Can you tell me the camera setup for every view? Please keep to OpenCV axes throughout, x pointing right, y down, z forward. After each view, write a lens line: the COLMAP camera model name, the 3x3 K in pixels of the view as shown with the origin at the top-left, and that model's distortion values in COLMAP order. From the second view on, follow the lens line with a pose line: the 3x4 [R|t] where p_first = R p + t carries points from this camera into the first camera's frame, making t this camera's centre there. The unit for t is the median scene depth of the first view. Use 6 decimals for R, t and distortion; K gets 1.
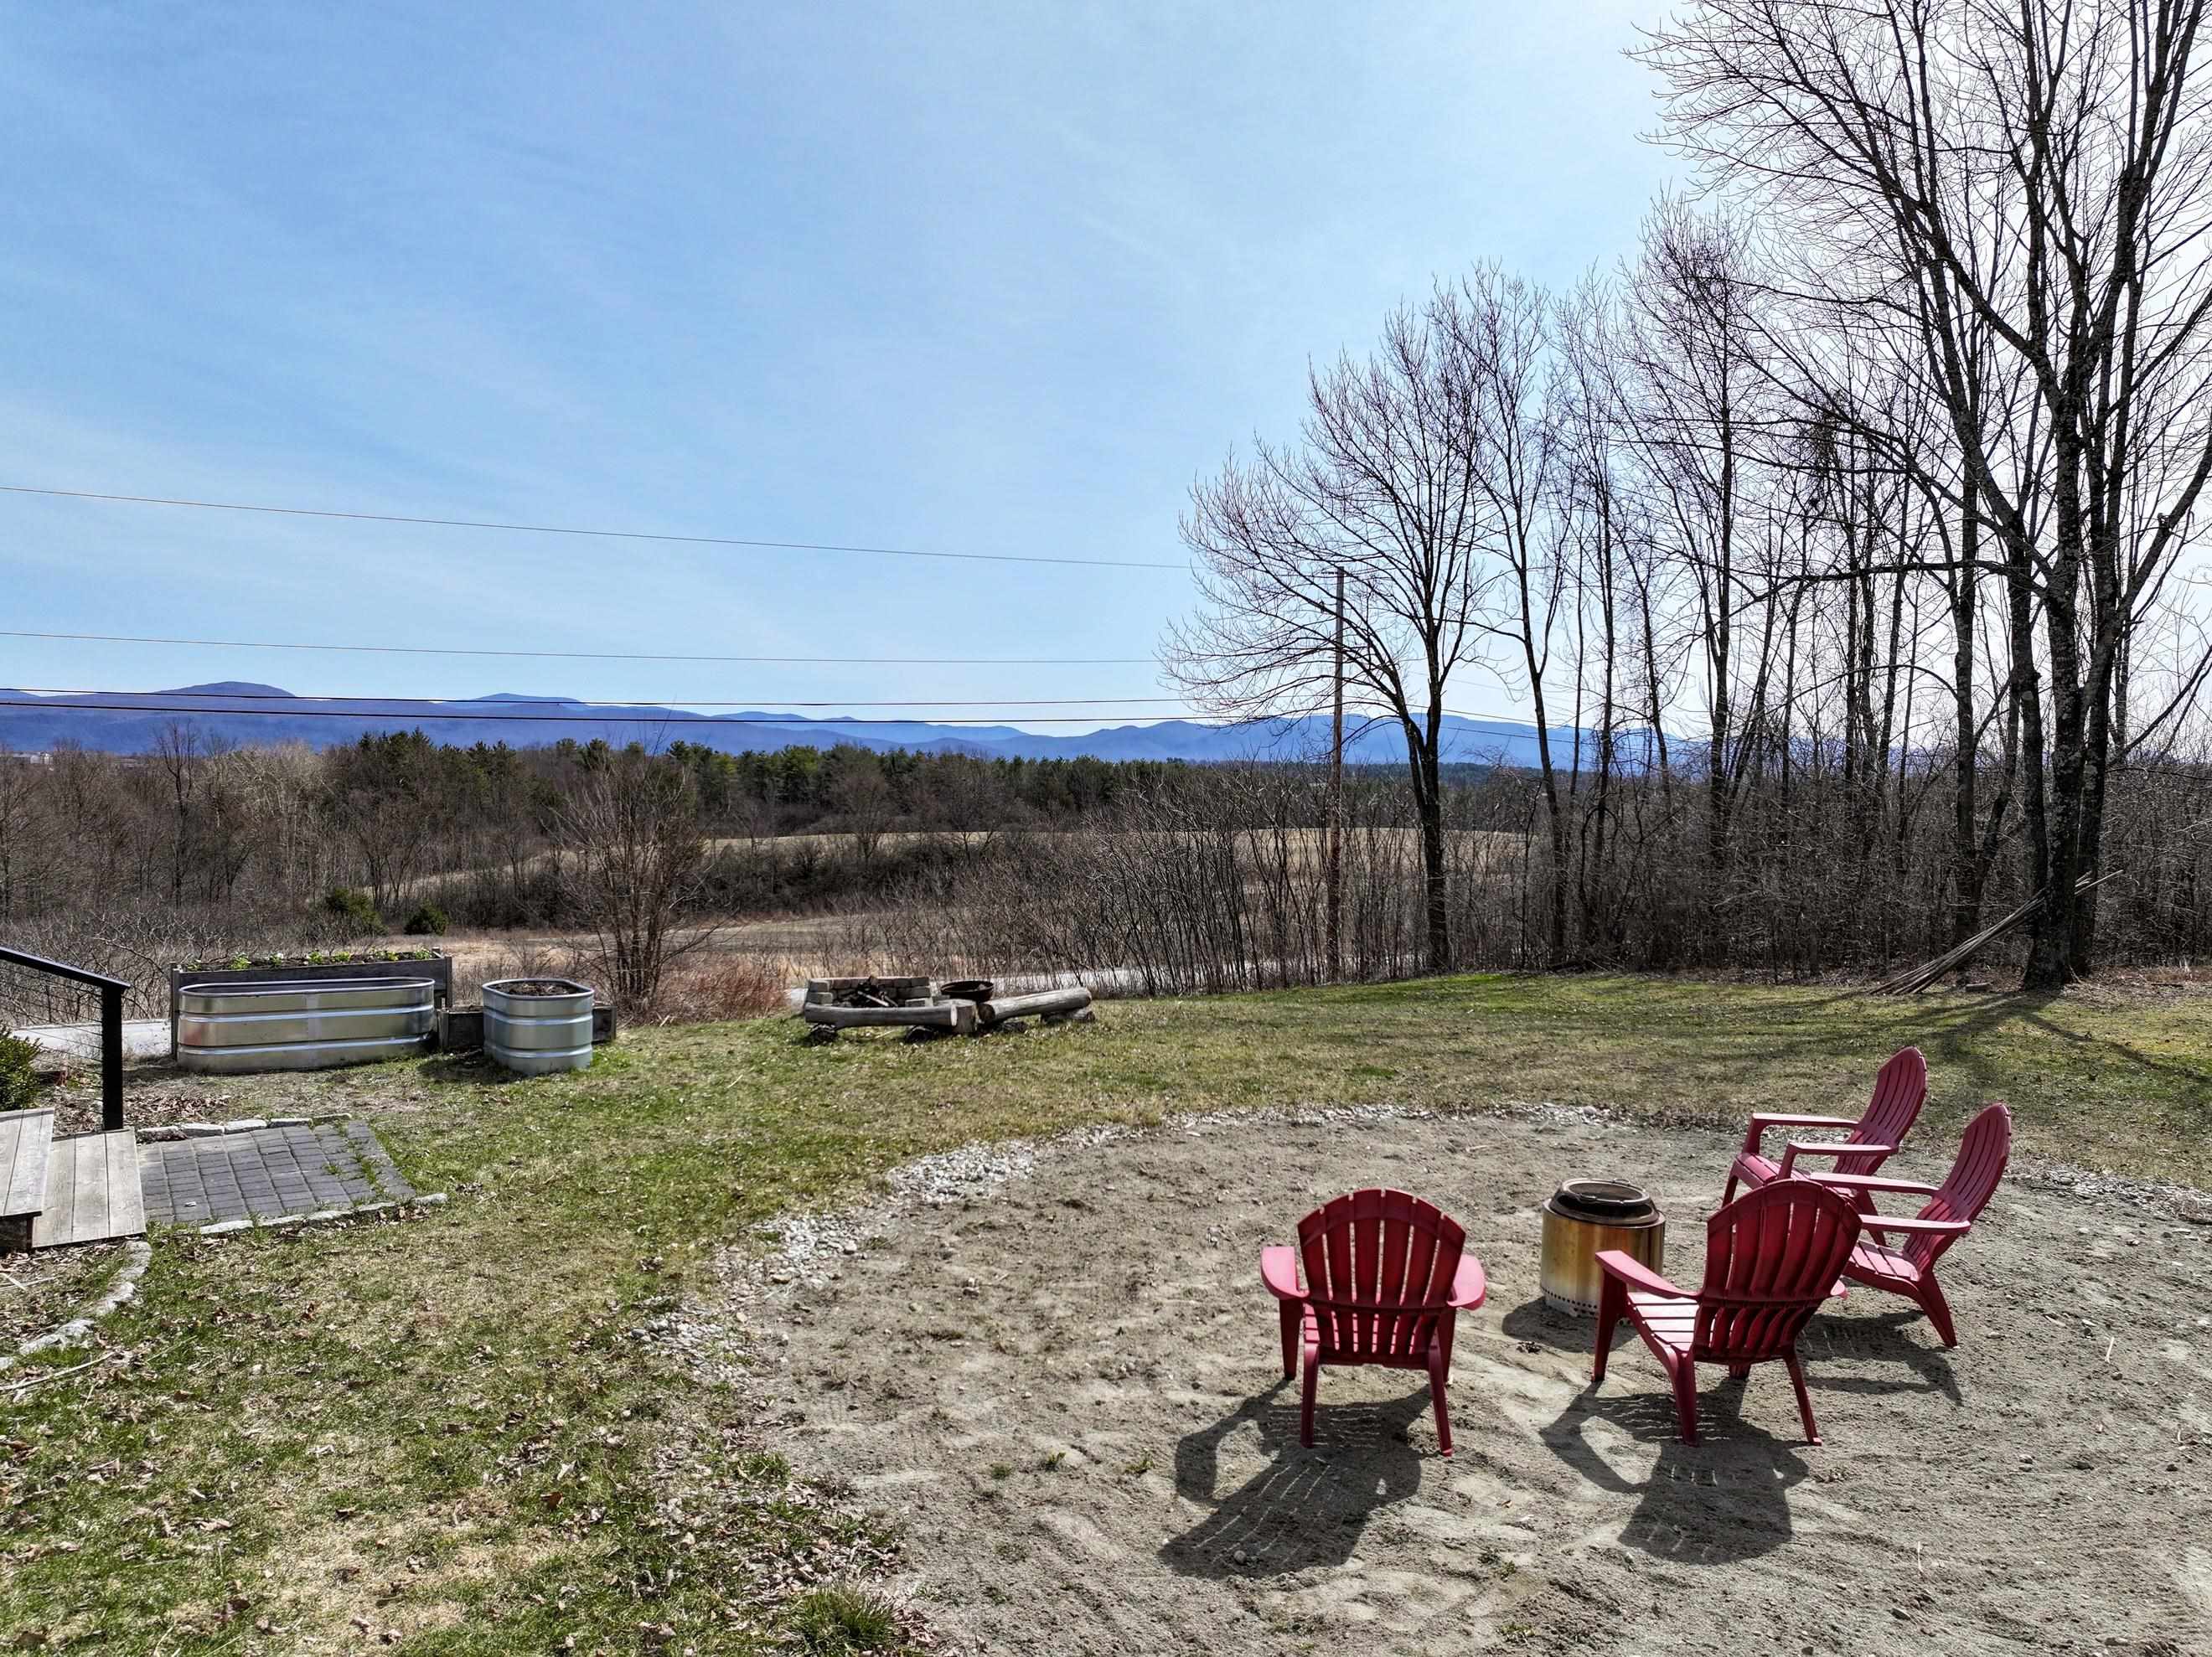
lens RADIAL K [[1561.0, 0, 1105.3], [0, 1561.0, 829.4], [0, 0, 1]] dist [-0.002291, 0.001656]
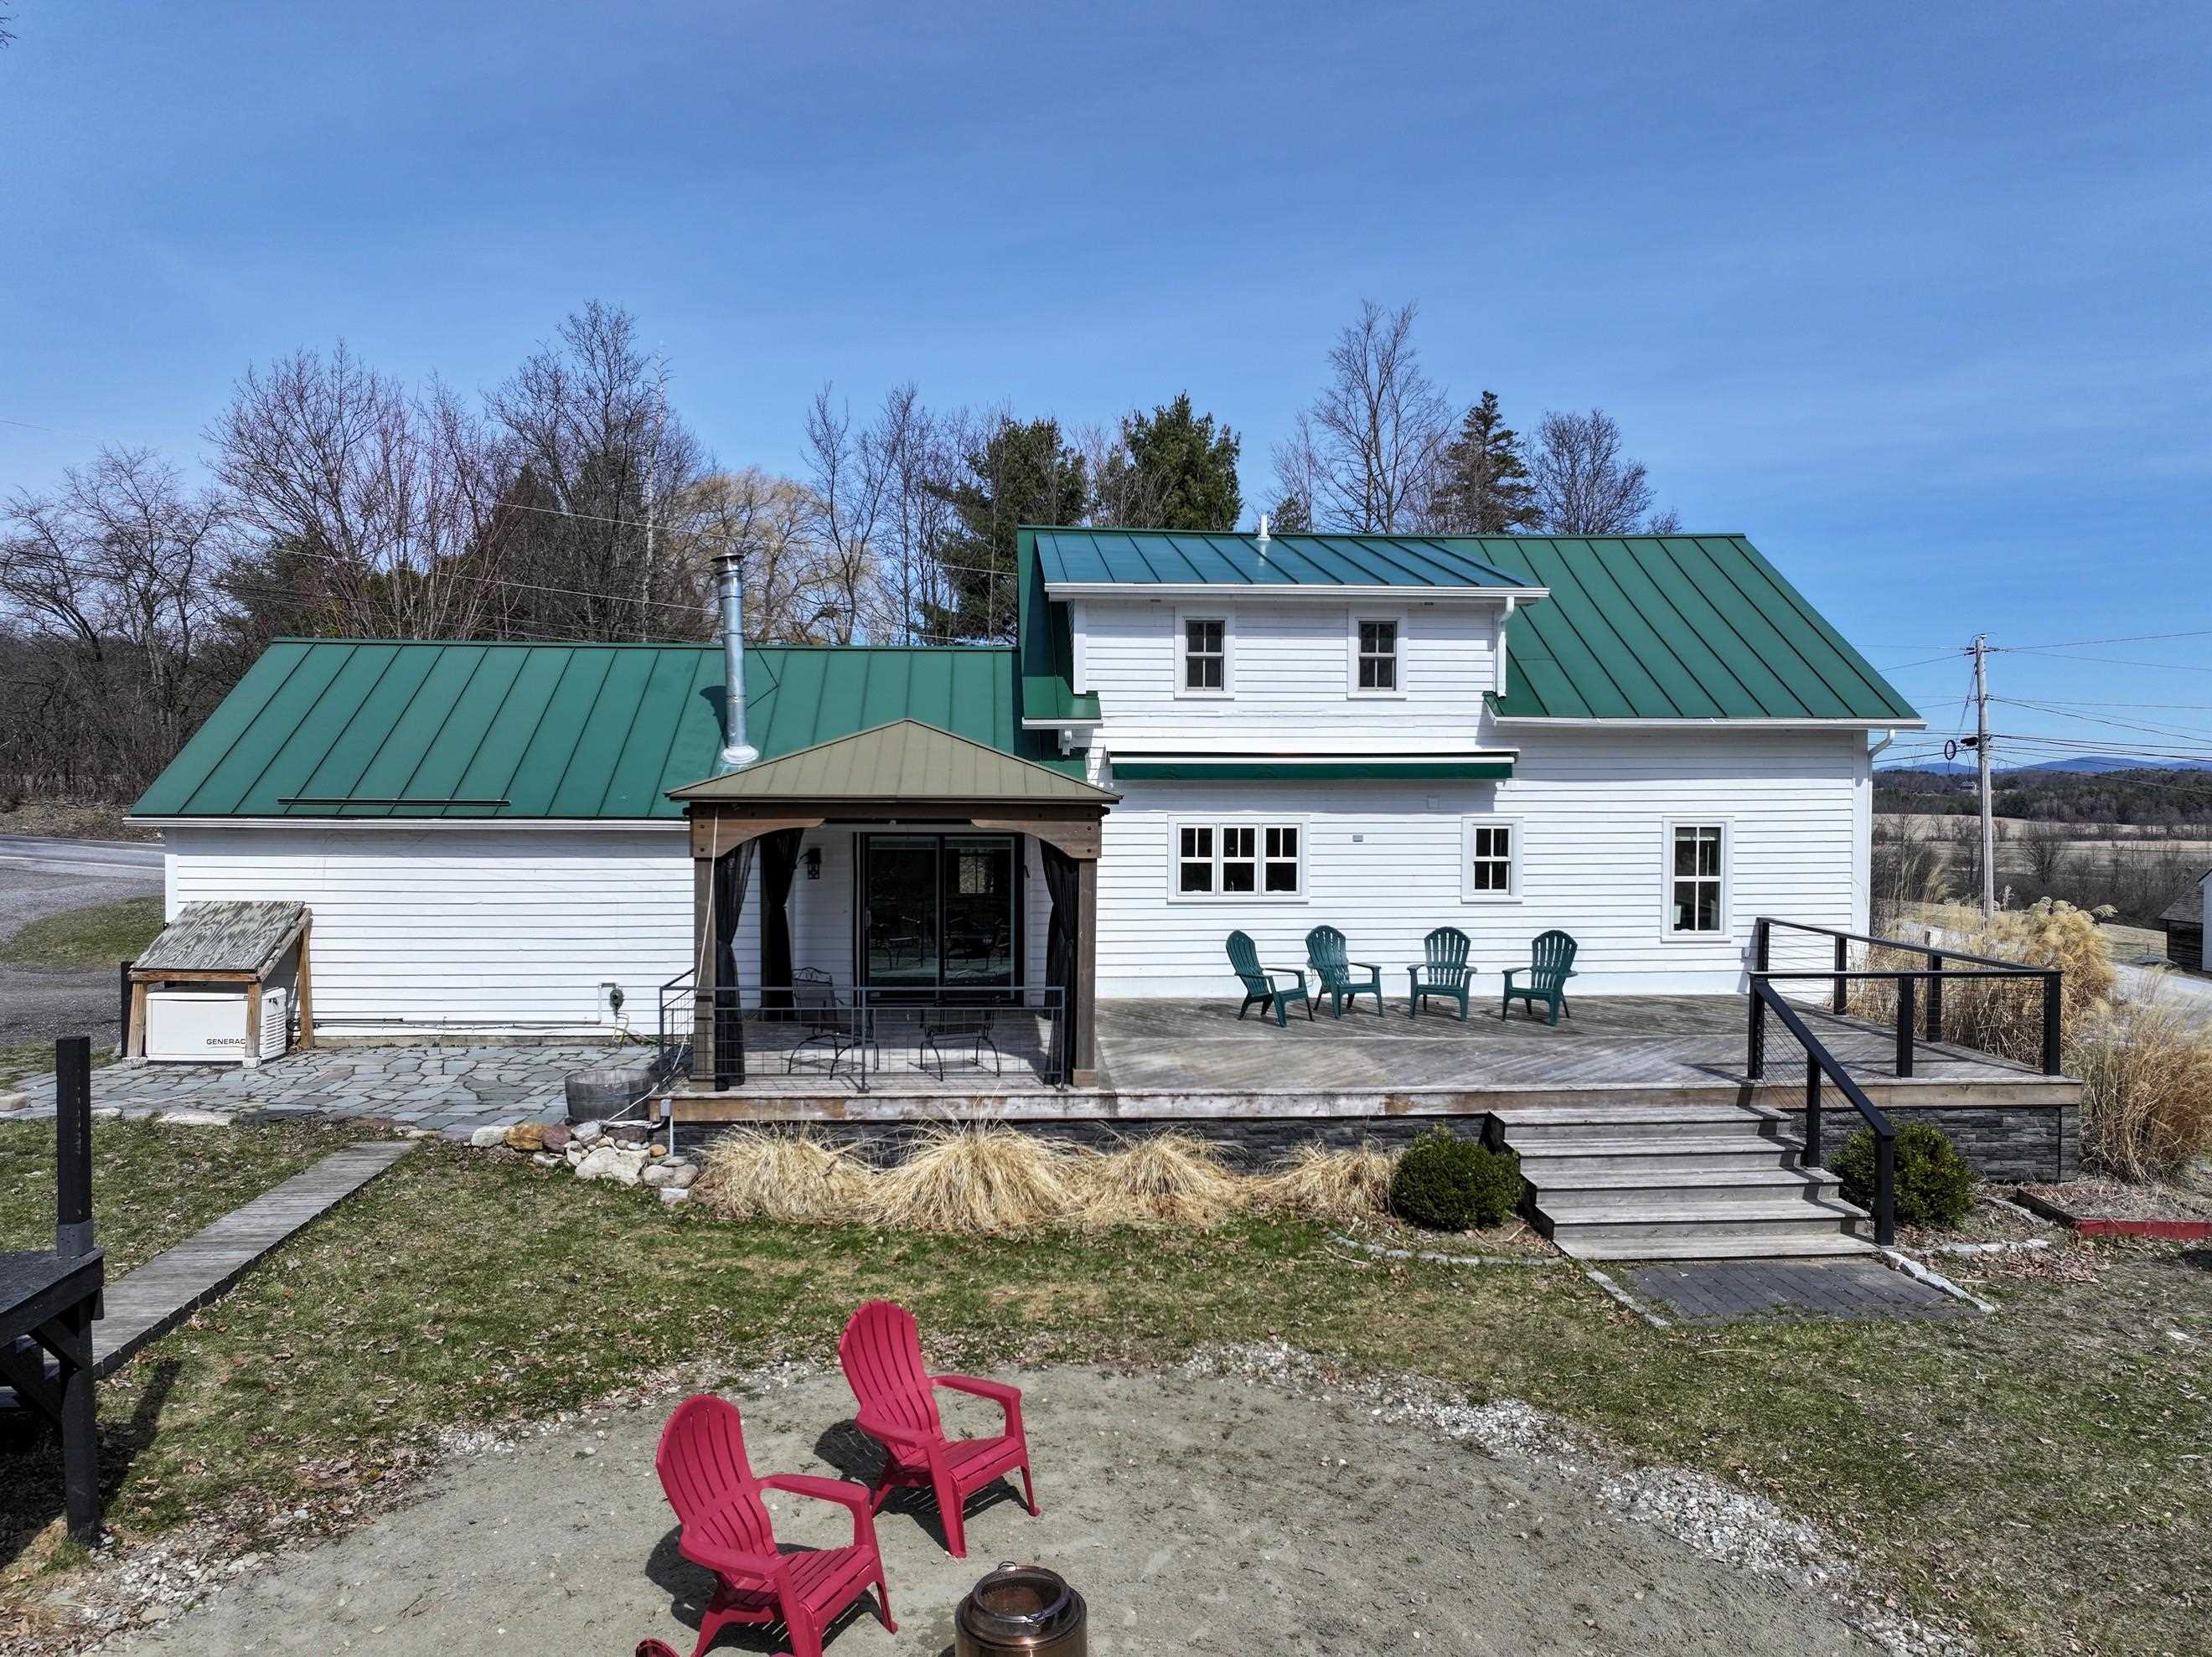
lens RADIAL K [[1561.0, 0, 1106.8], [0, 1561.0, 826.2], [0, 0, 1]] dist [-0.002291, 0.001656]
pose [[-0.481611, 0.027208, -0.875963, 0.993231], [-0.033396, 0.998222, 0.049368, -0.241955], [0.875748, 0.053030, -0.479846, 1.329768]]
